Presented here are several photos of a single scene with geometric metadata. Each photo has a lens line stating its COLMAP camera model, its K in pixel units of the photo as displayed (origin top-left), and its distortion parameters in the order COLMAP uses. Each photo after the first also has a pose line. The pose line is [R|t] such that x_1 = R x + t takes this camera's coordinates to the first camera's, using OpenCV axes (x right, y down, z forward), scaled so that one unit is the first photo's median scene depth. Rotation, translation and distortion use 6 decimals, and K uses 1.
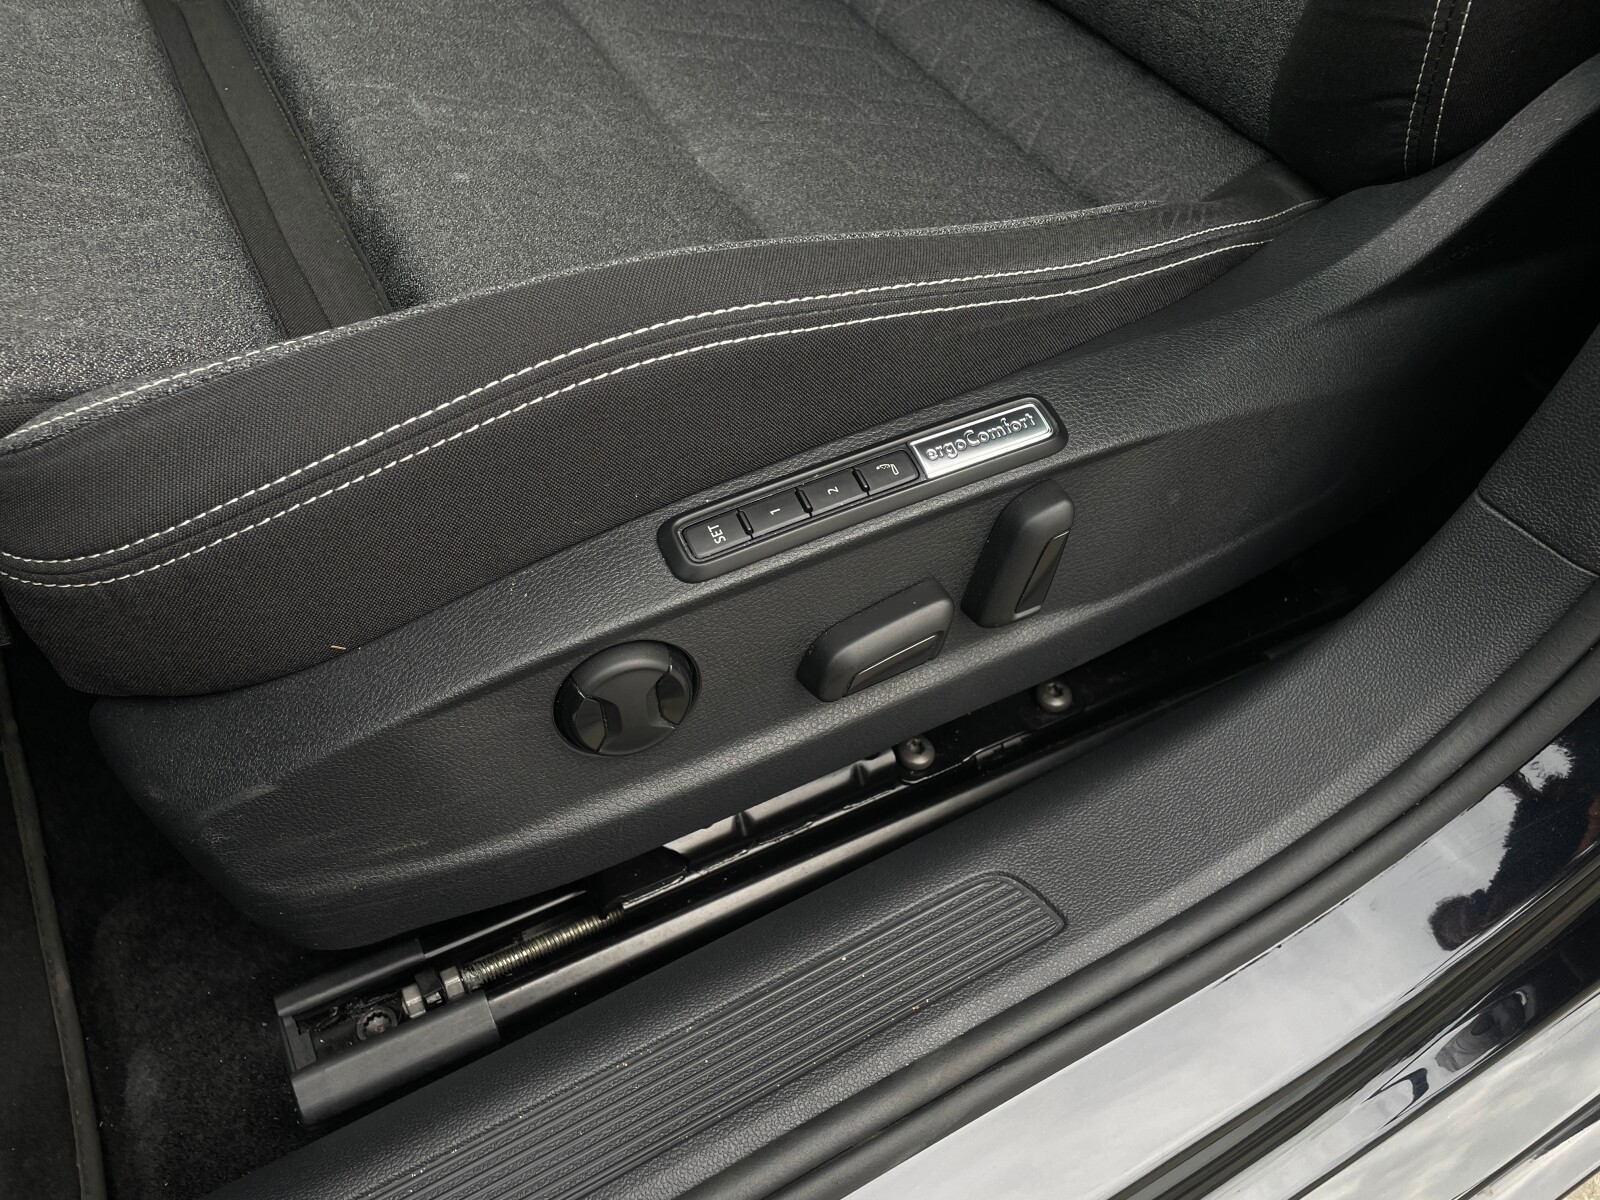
lens RADIAL K [[1206.6, 0, 794.5], [0, 1206.6, 609.8], [0, 0, 1]] dist [0.090772, -0.117110]
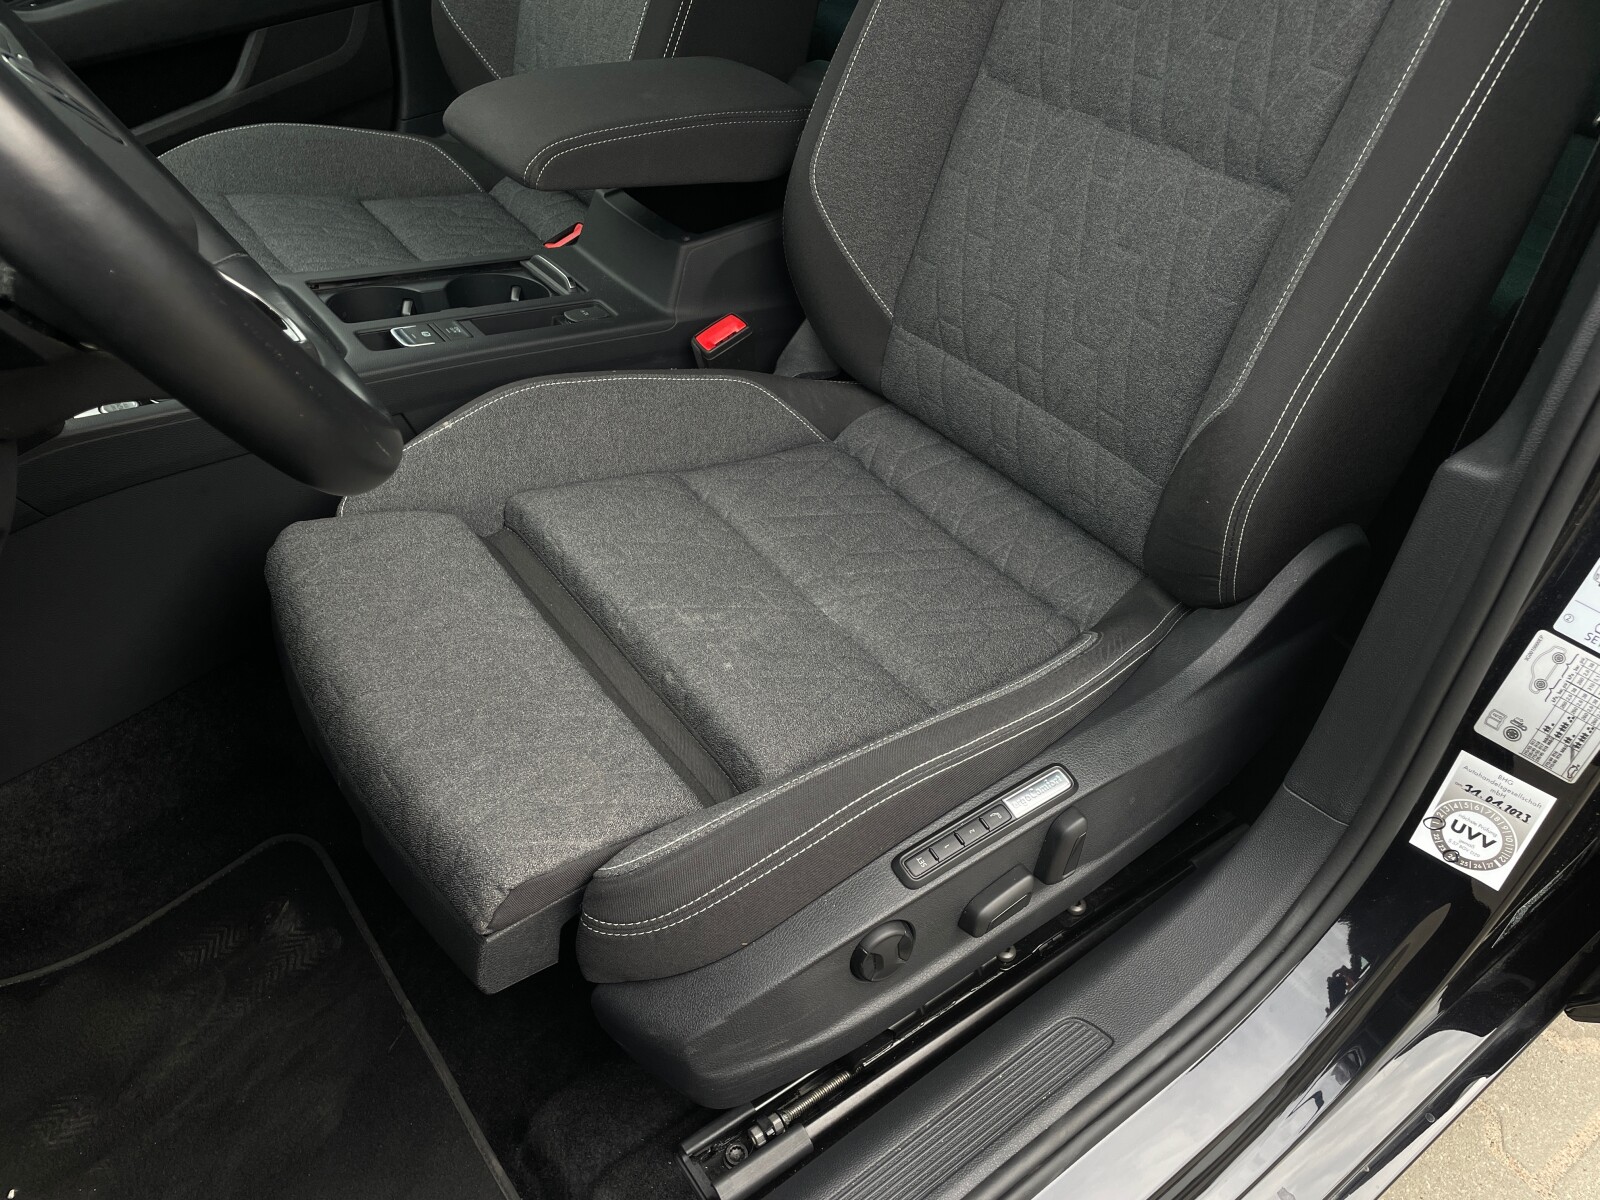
lens RADIAL K [[1206.6, 0, 786.0], [0, 1206.6, 608.9], [0, 0, 1]] dist [0.090772, -0.117110]
pose [[0.991296, -0.108650, 0.074349, -0.336540], [0.117137, 0.985671, -0.121373, -0.222986], [-0.060096, 0.129025, 0.989819, -0.895173]]
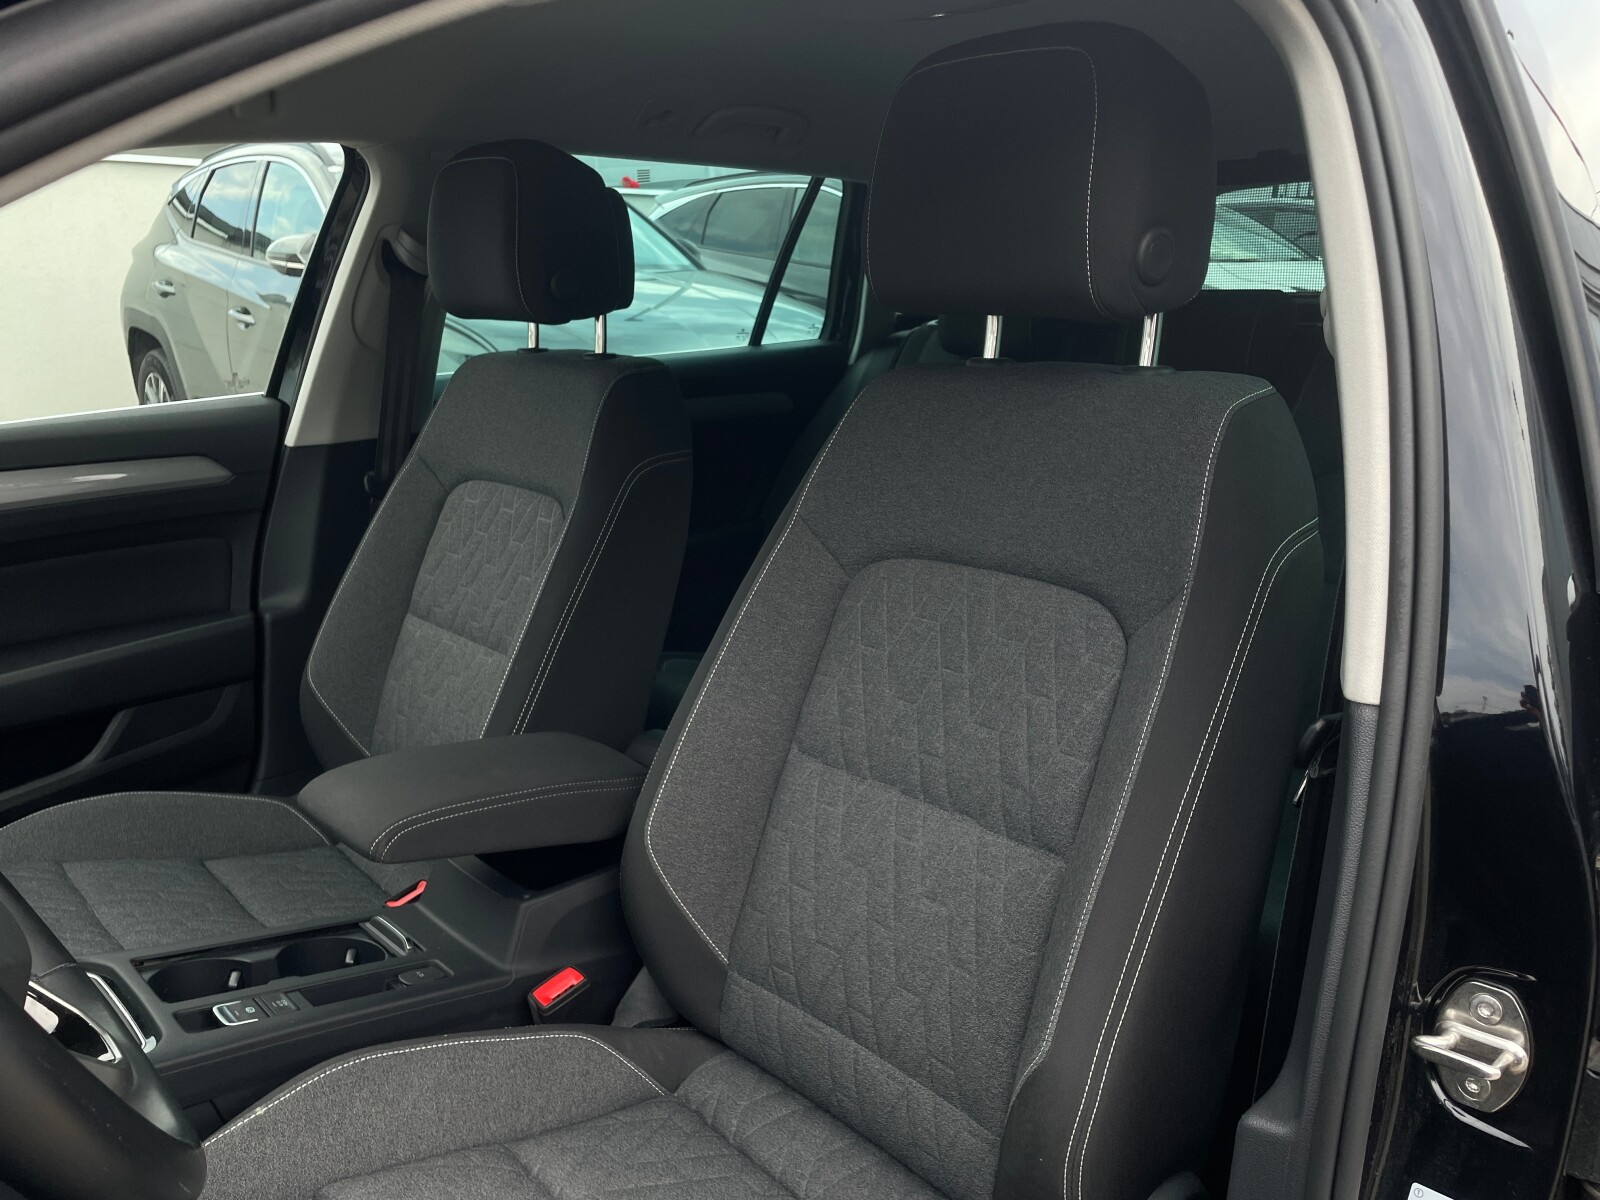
lens RADIAL K [[1206.6, 0, 782.8], [0, 1206.6, 610.1], [0, 0, 1]] dist [0.090772, -0.117110]
pose [[0.969395, -0.072099, 0.234680, -0.306273], [0.192806, 0.815342, -0.545934, -0.271905], [-0.151983, 0.574473, 0.804290, -1.043320]]
